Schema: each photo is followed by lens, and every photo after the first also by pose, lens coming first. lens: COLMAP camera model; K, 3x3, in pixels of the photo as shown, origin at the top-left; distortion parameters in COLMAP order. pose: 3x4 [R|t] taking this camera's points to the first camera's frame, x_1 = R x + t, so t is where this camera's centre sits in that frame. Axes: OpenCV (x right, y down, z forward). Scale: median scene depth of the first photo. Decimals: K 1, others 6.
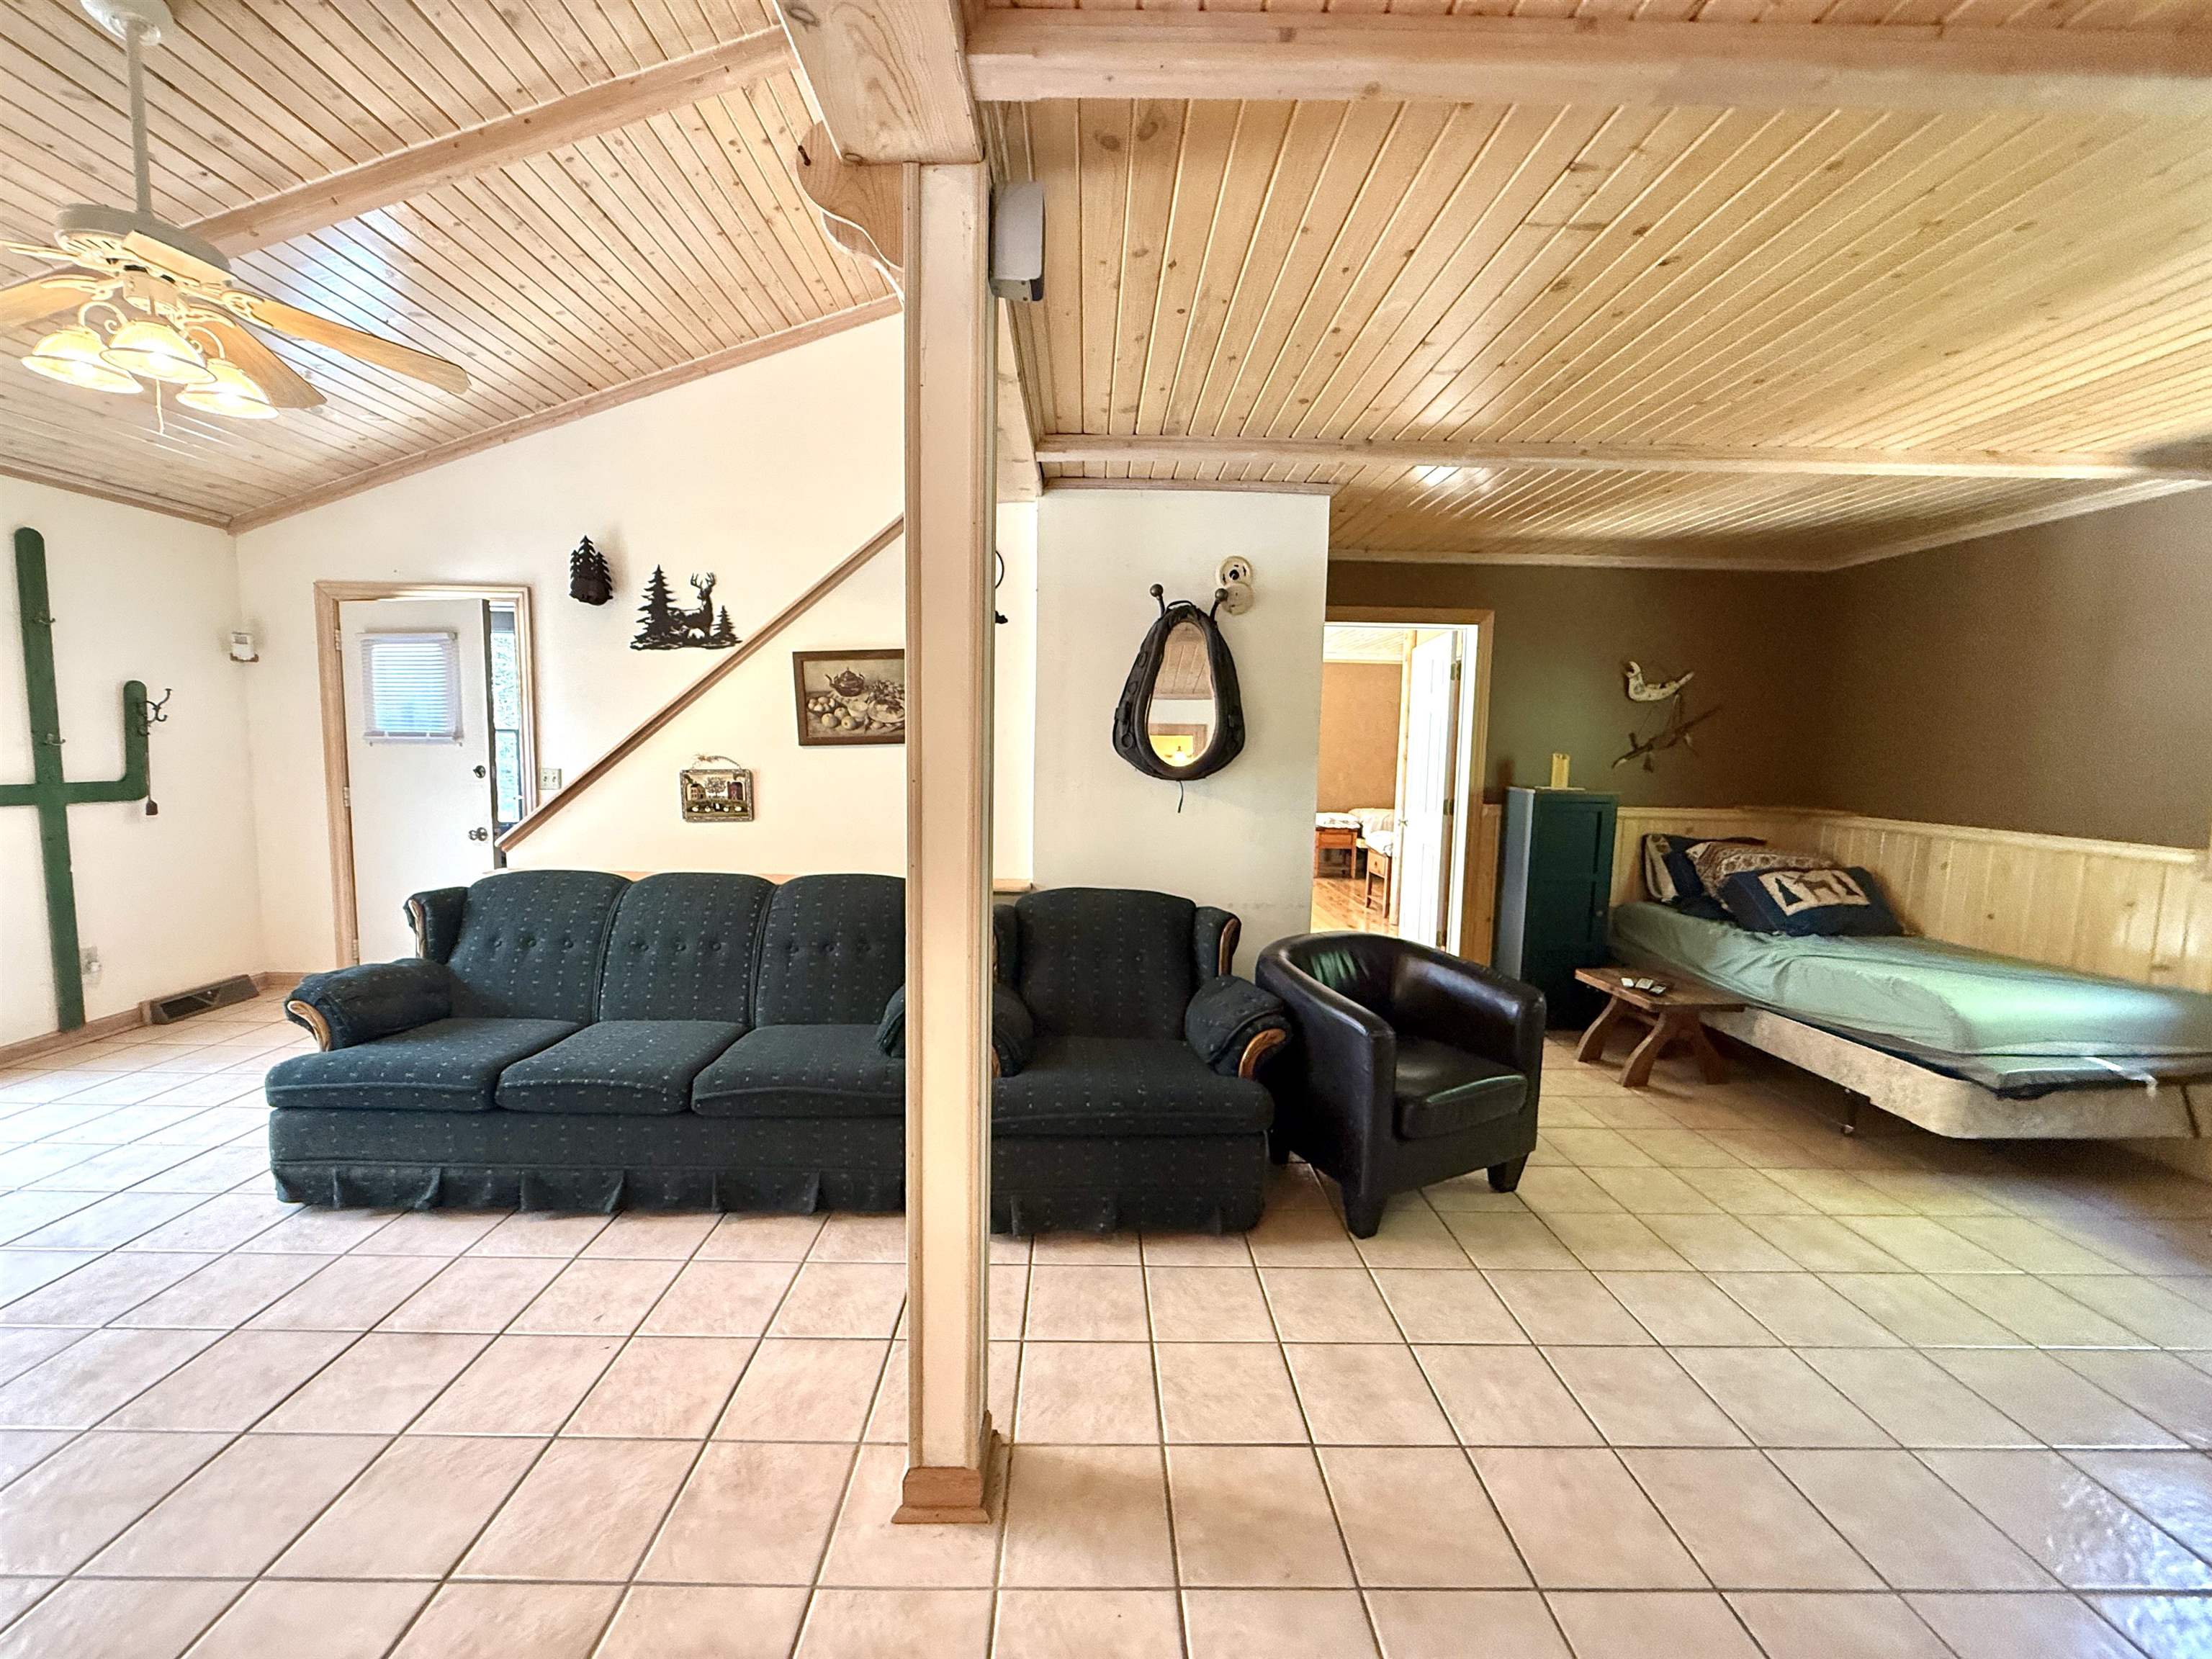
lens RADIAL K [[880.4, 0, 1096.0], [0, 880.4, 828.0], [0, 0, 1]] dist [-0.001788, 0.000975]
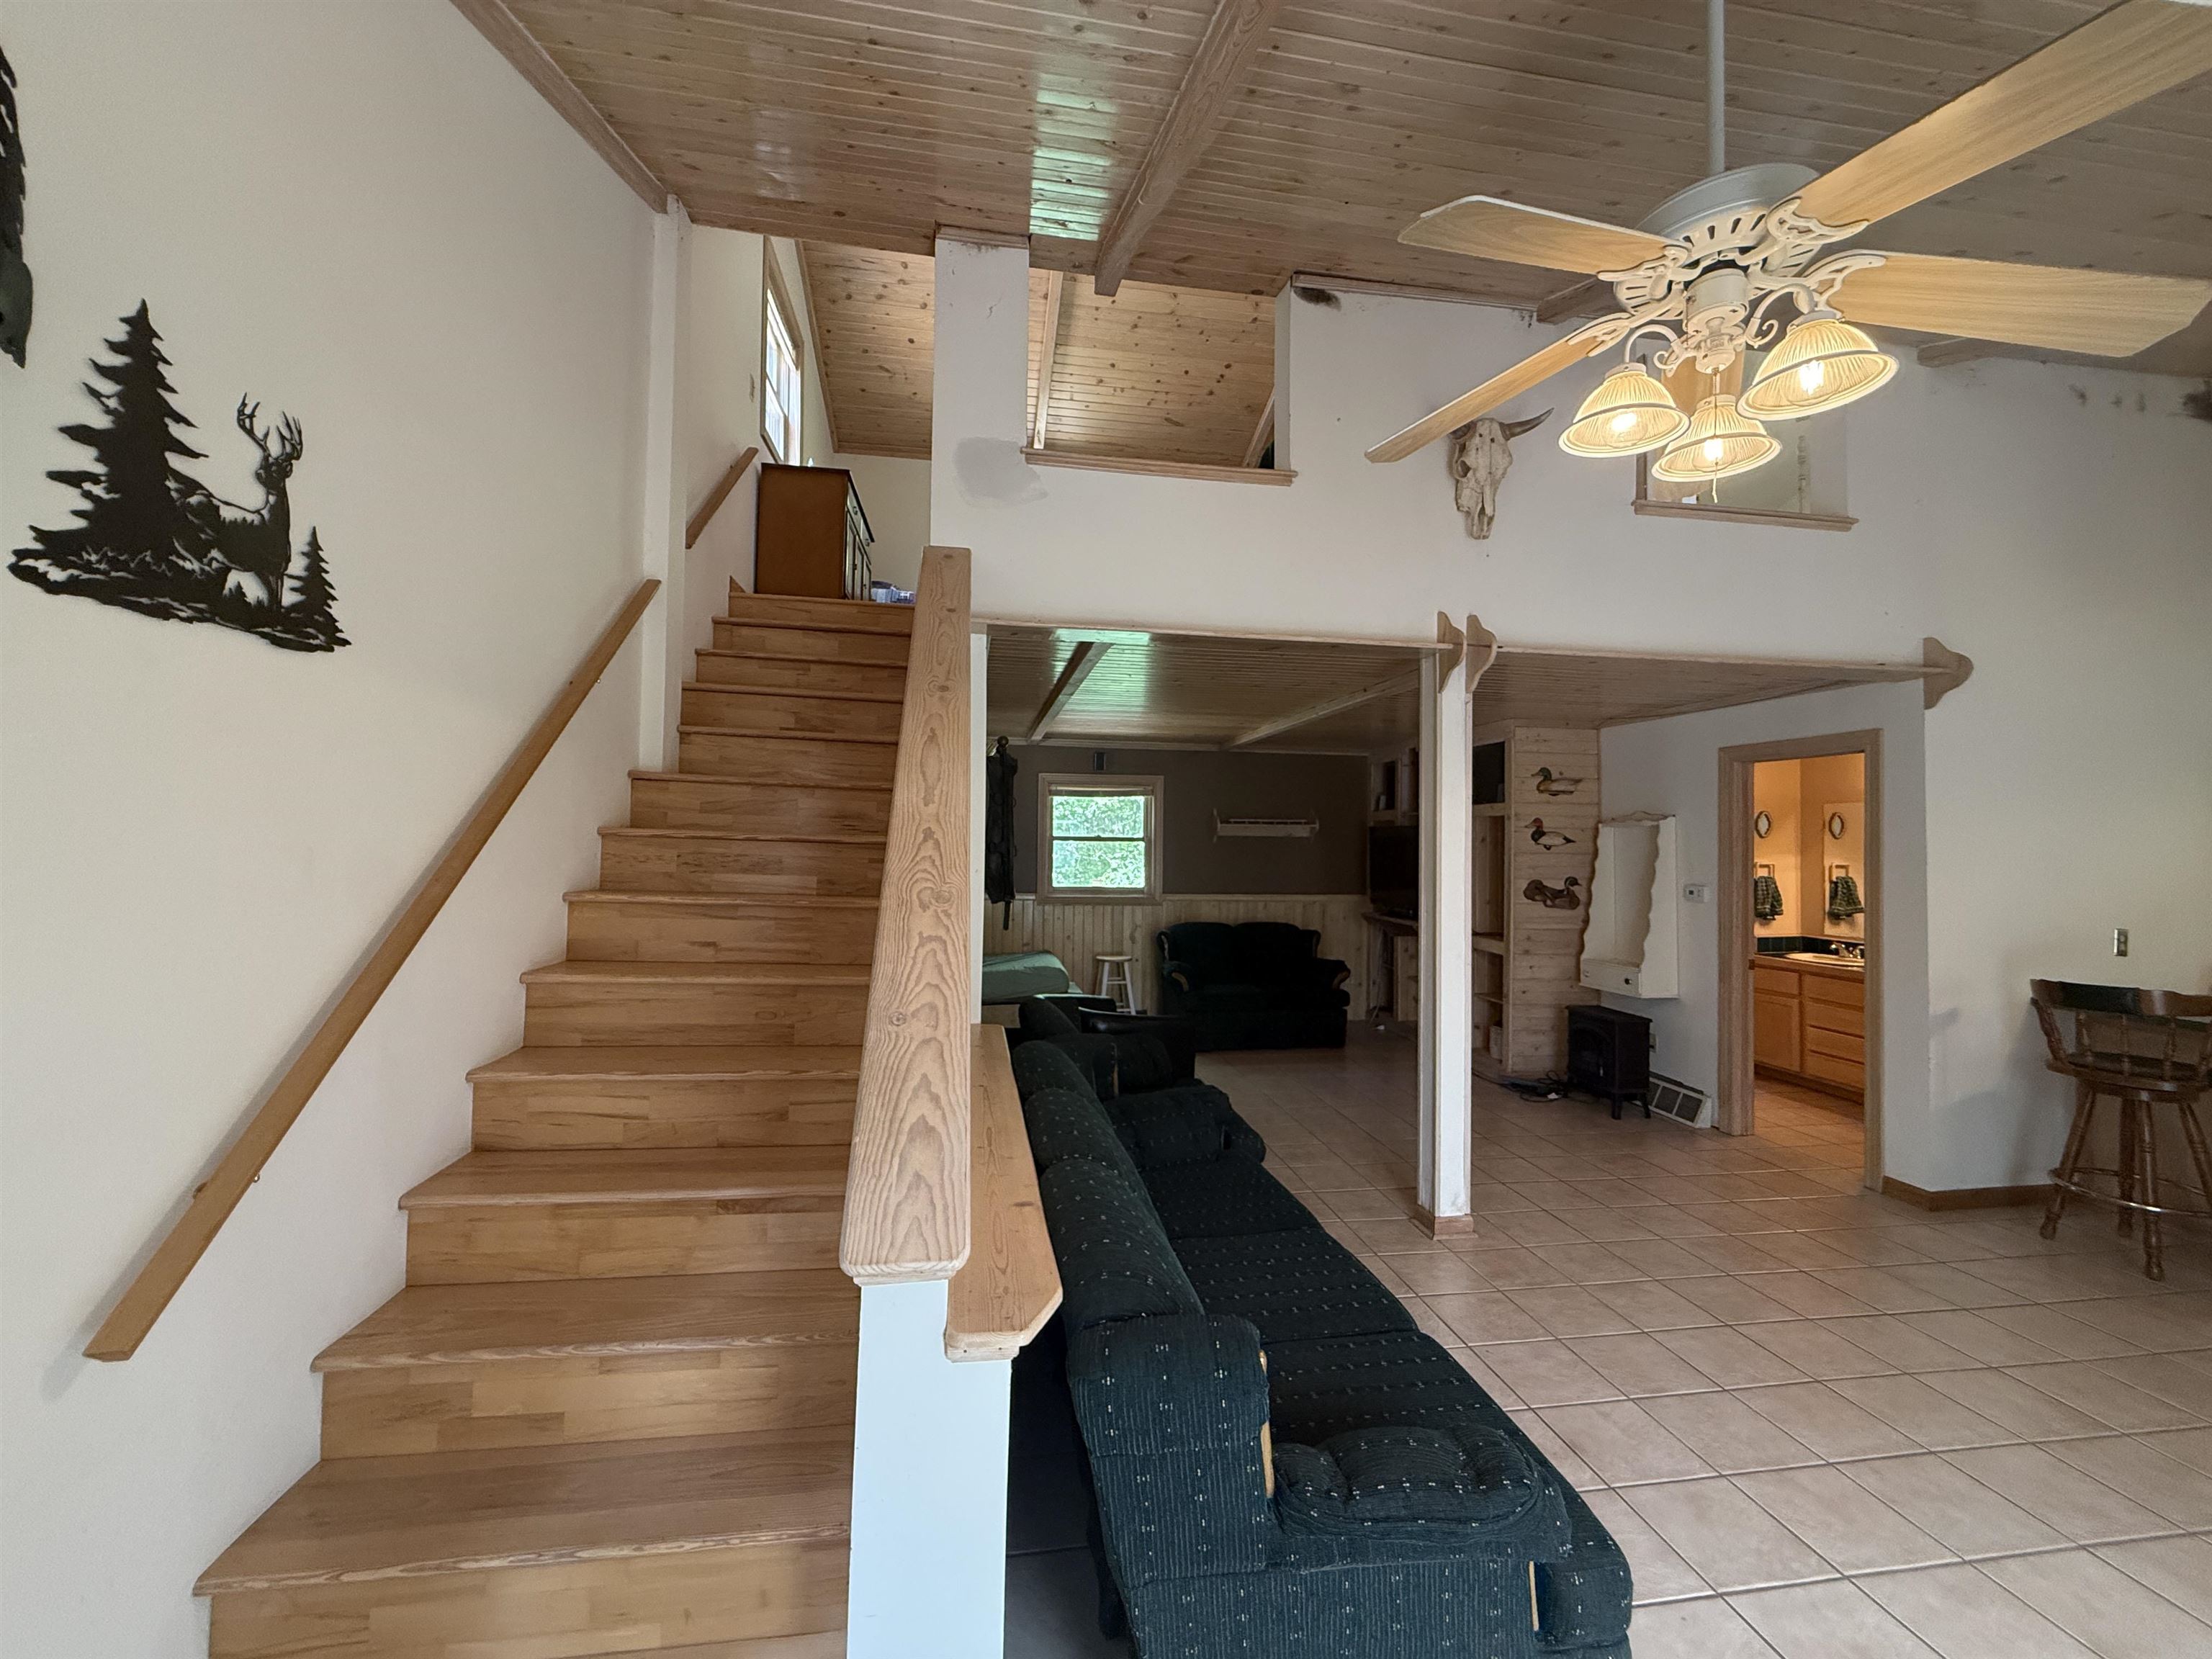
lens RADIAL K [[880.4, 0, 1102.2], [0, 880.4, 823.1], [0, 0, 1]] dist [-0.001788, 0.000975]
pose [[-0.143941, -0.001097, 0.989586, -1.053638], [0.073030, 0.997261, 0.011728, -0.161032], [-0.986888, 0.073957, -0.143466, 1.002551]]
